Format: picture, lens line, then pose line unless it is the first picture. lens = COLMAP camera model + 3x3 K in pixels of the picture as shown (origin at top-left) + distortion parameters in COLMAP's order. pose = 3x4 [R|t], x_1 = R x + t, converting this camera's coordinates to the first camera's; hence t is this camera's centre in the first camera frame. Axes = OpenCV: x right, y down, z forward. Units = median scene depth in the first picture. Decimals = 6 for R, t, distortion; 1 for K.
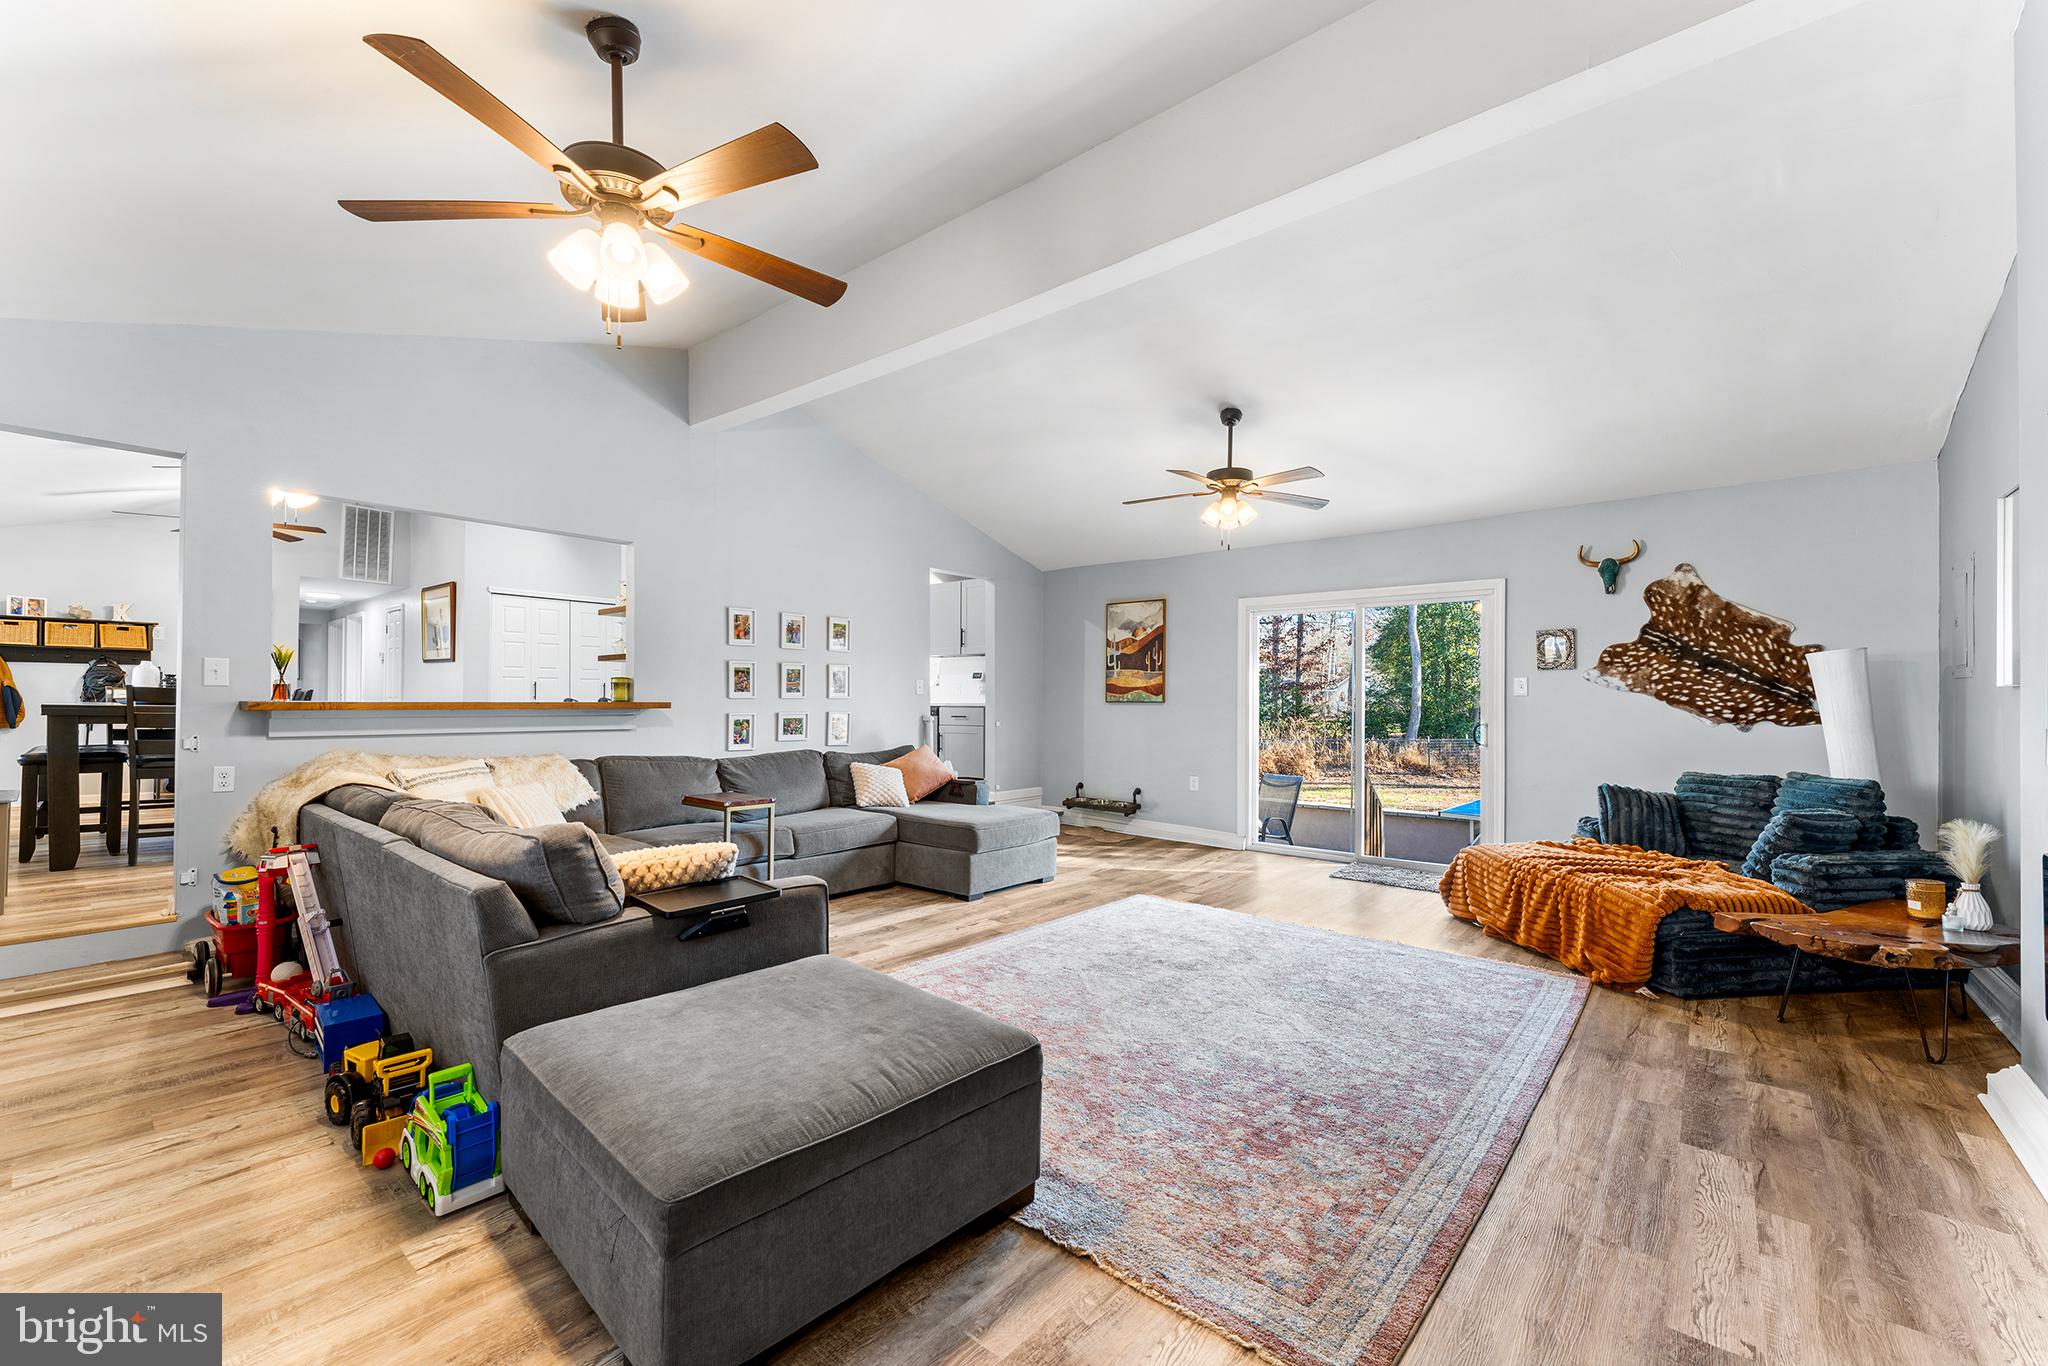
lens RADIAL K [[828.1, 0, 1020.7], [0, 828.1, 696.6], [0, 0, 1]] dist [-0.001284, -0.000015]
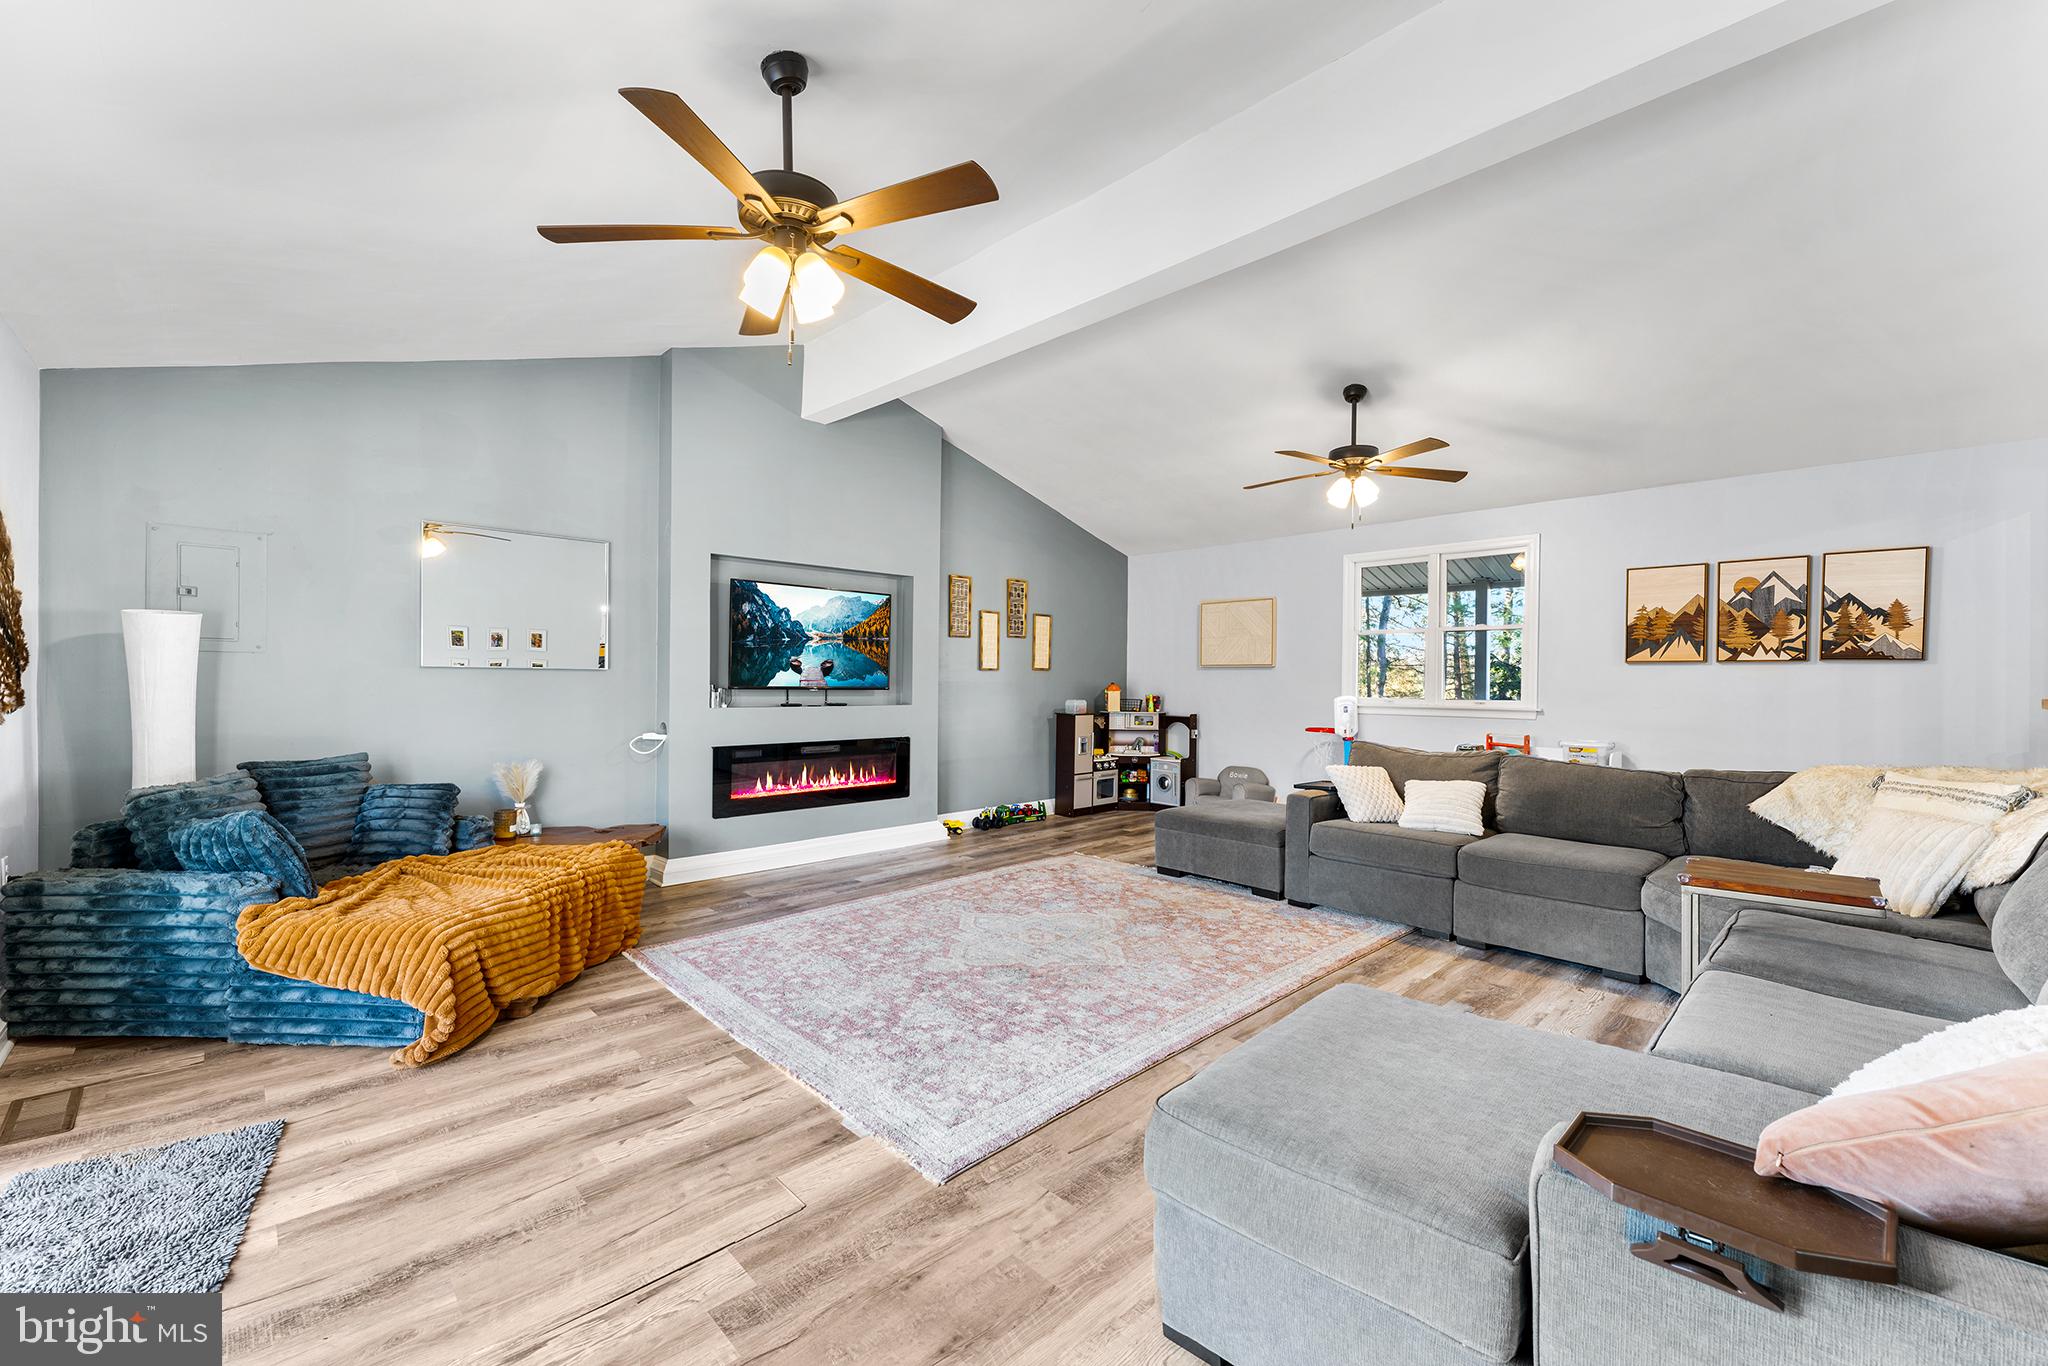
lens RADIAL K [[828.1, 0, 1021.5], [0, 828.1, 683.5], [0, 0, 1]] dist [-0.001284, -0.000015]
pose [[-0.993951, -0.012232, 0.109145, 0.071273], [-0.012470, 0.999921, -0.001494, 0.003436], [-0.109118, -0.002846, -0.994025, 1.564693]]
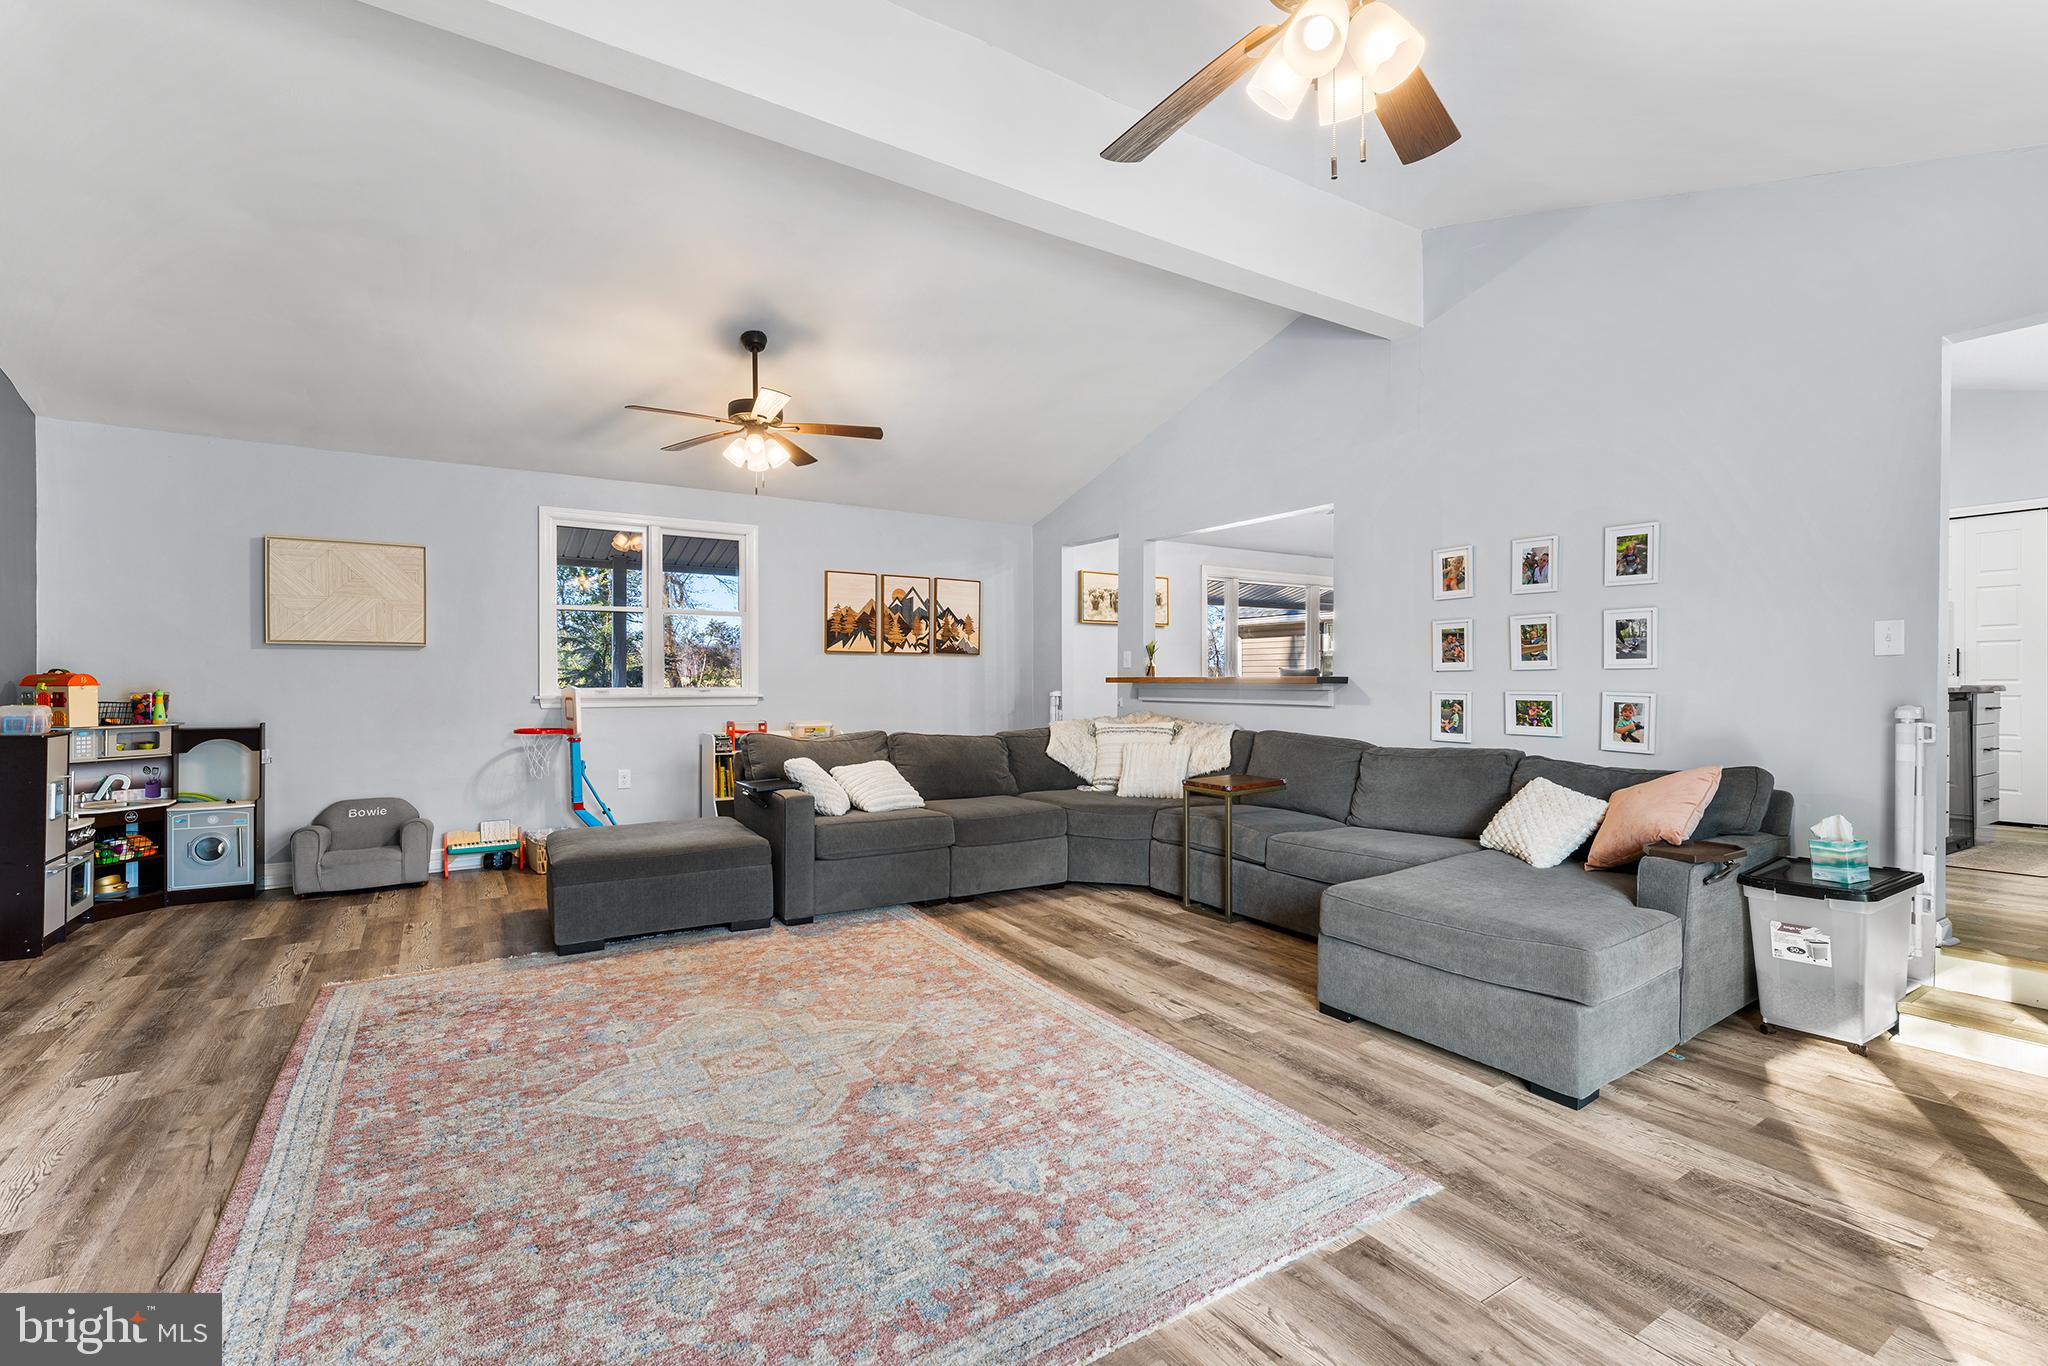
lens RADIAL K [[913.7, 0, 1024.6], [0, 913.7, 679.8], [0, 0, 1]] dist [-0.002236, -0.000237]
pose [[-0.296663, -0.004325, -0.954972, 0.665215], [0.003565, 0.999978, -0.005636, 0.015948], [0.954976, -0.005076, -0.296641, 1.066597]]
